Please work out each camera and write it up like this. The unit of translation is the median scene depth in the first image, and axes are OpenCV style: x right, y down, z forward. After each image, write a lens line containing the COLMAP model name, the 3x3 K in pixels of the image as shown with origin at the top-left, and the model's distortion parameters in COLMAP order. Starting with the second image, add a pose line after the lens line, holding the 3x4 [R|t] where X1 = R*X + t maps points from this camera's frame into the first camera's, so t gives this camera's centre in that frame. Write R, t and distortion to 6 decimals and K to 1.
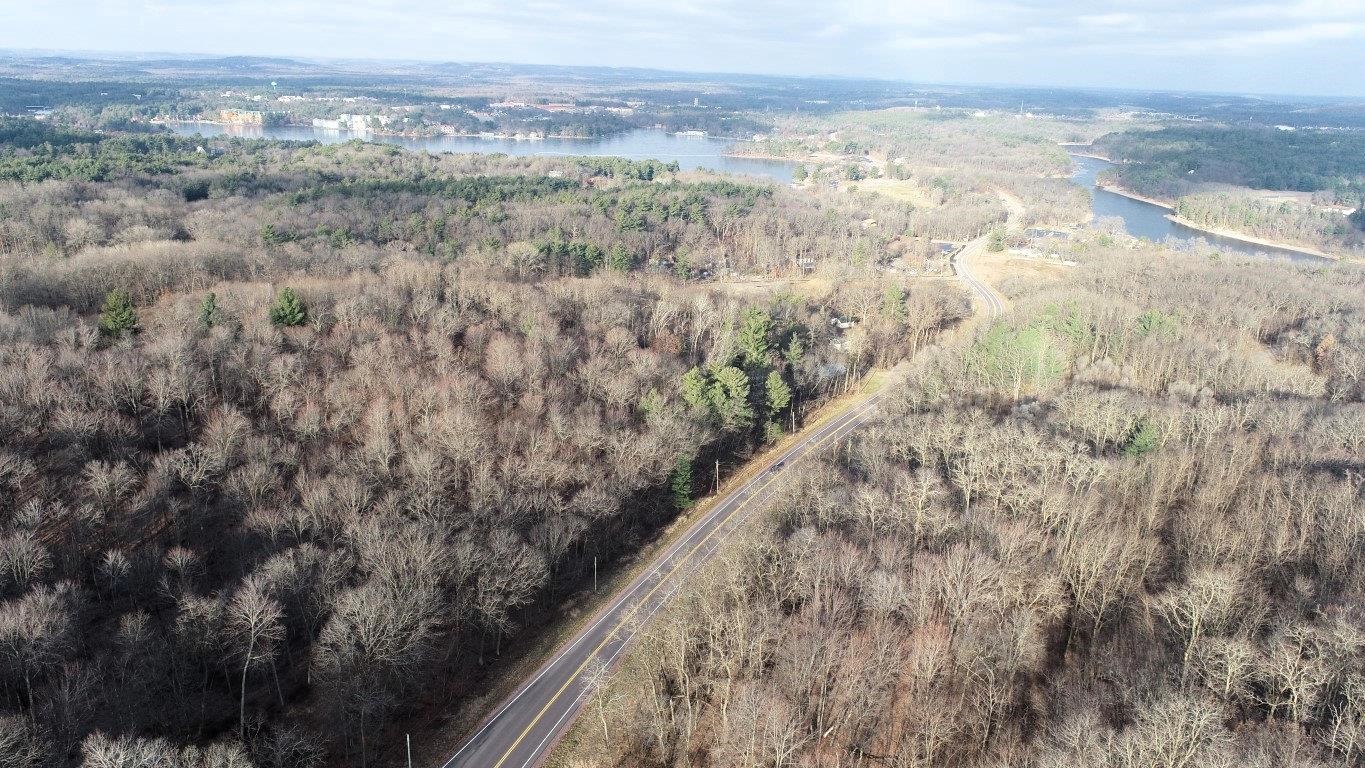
lens RADIAL K [[926.9, 0, 682.5], [0, 926.9, 384.0], [0, 0, 1]] dist [-0.007389, 0.004619]
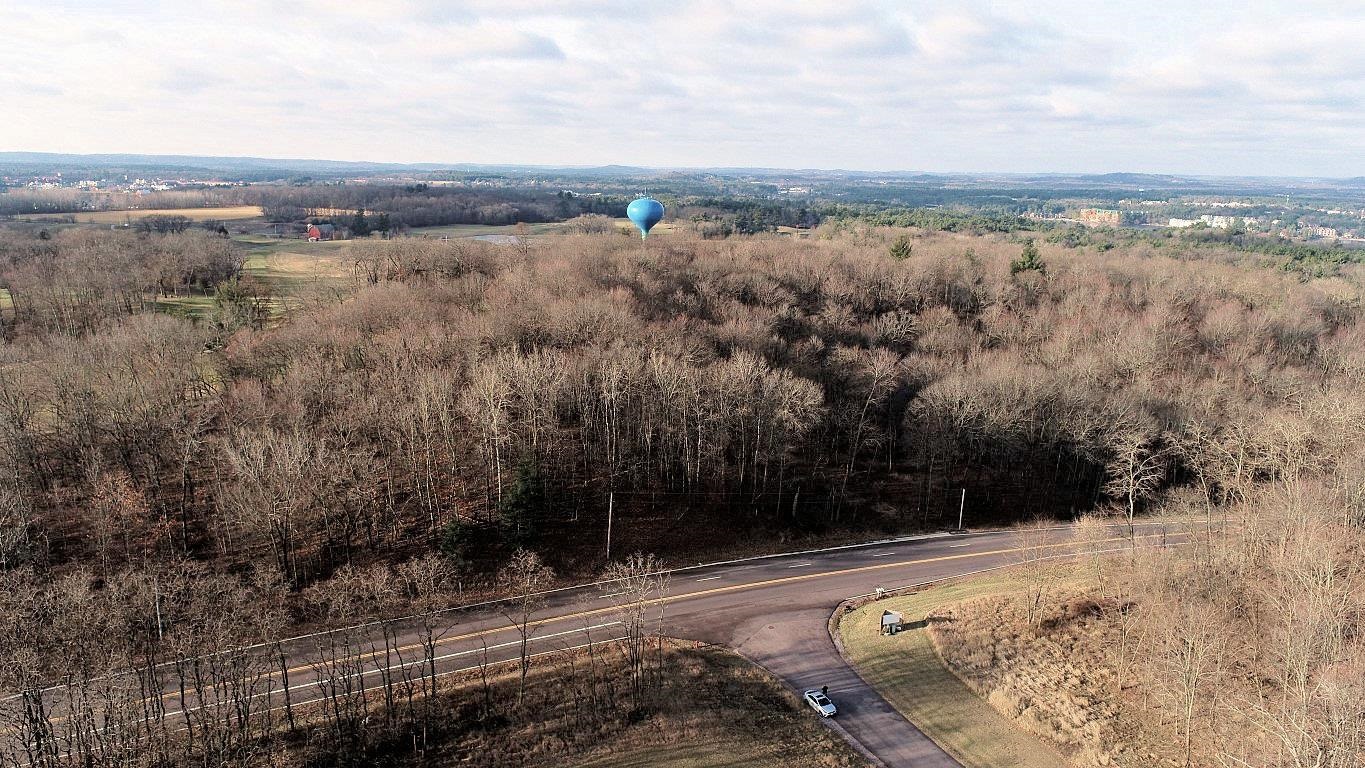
lens RADIAL K [[928.6, 0, 682.5], [0, 928.6, 384.0], [0, 0, 1]] dist [-0.003221, 0.002593]
pose [[0.651905, 0.145021, -0.744304, 0.183062], [-0.238123, 0.971042, -0.019362, 0.210104], [0.719943, 0.189858, 0.667560, -0.024978]]
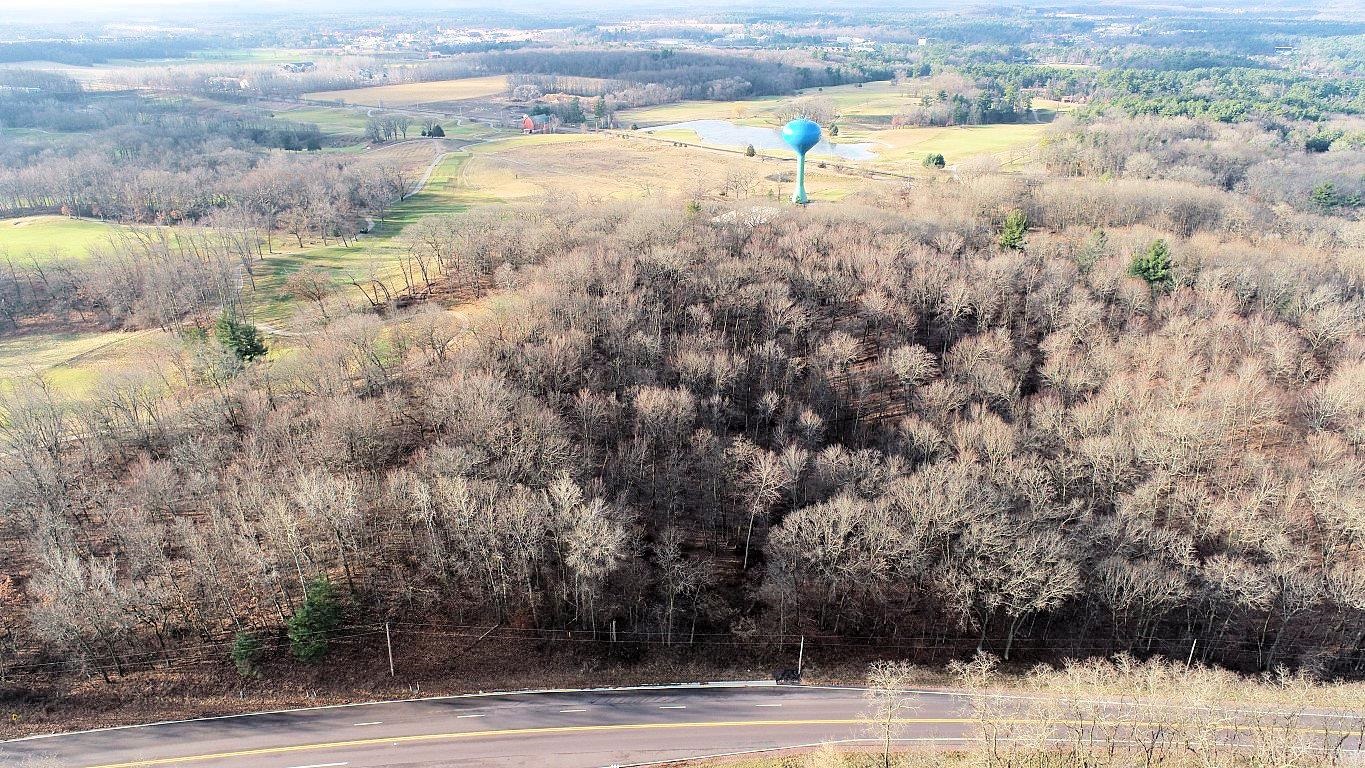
lens RADIAL K [[926.9, 0, 682.5], [0, 926.9, 384.0], [0, 0, 1]] dist [-0.007389, 0.004619]
pose [[0.380865, 0.324439, -0.865841, 0.279219], [-0.275742, 0.933663, 0.228560, -0.056491], [0.882558, 0.151698, 0.445061, 0.212750]]
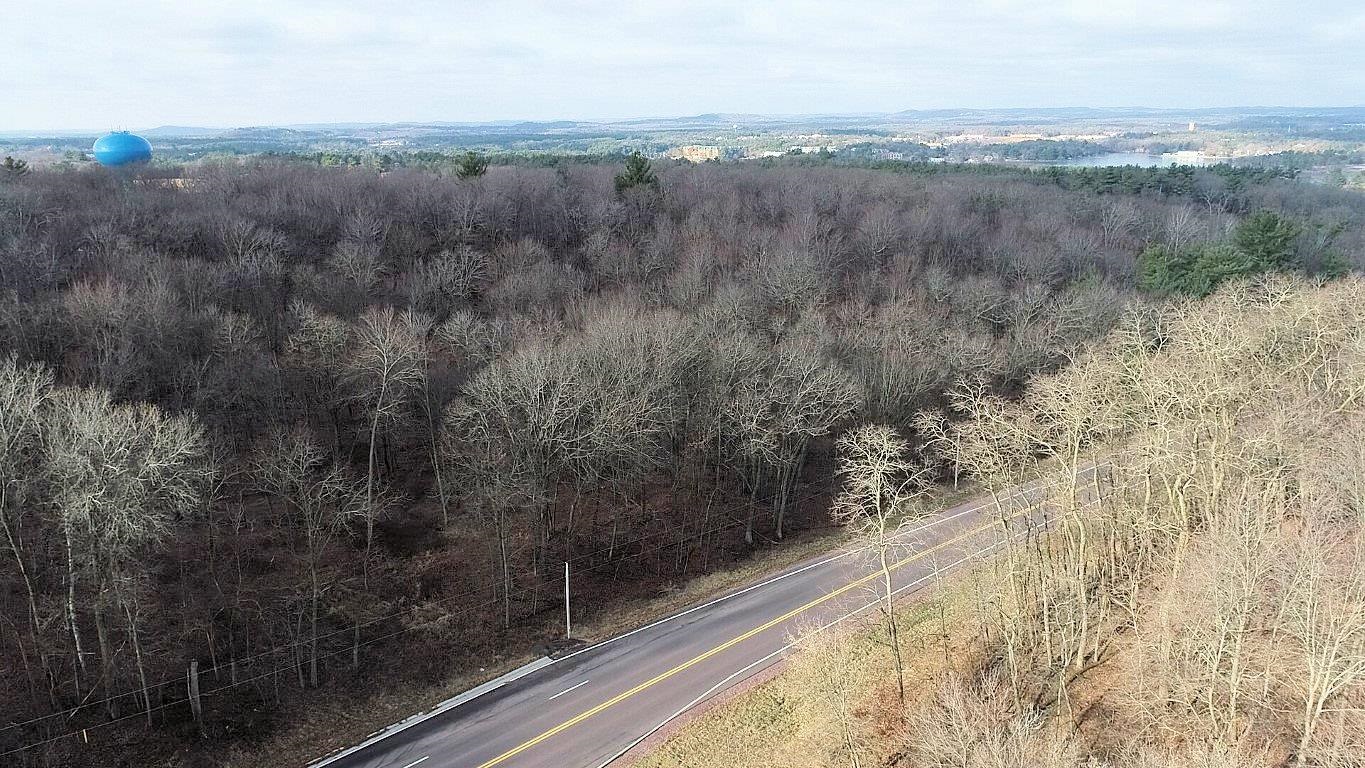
lens RADIAL K [[962.9, 0, 682.5], [0, 962.9, 384.0], [0, 0, 1]] dist [-0.005086, 0.000545]
pose [[0.894915, 0.064780, -0.441510, 0.020369], [-0.094348, 0.994507, -0.045321, 0.167942], [0.436149, 0.082214, 0.896111, 0.275393]]
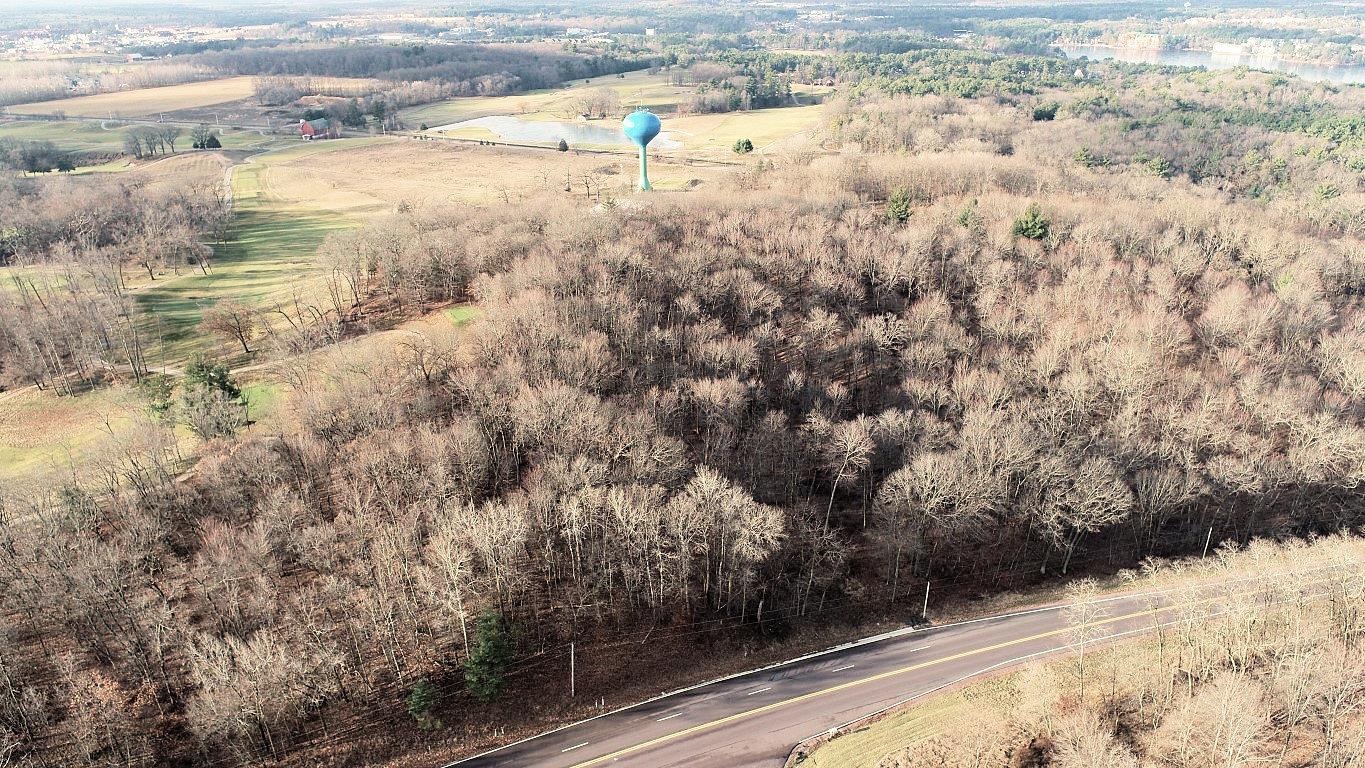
lens RADIAL K [[926.9, 0, 682.5], [0, 926.9, 384.0], [0, 0, 1]] dist [-0.007389, 0.004619]
pose [[0.637817, 0.268177, -0.721991, 0.163558], [-0.213830, 0.962227, 0.168510, 0.005092], [0.739910, 0.046904, 0.671069, -0.012672]]
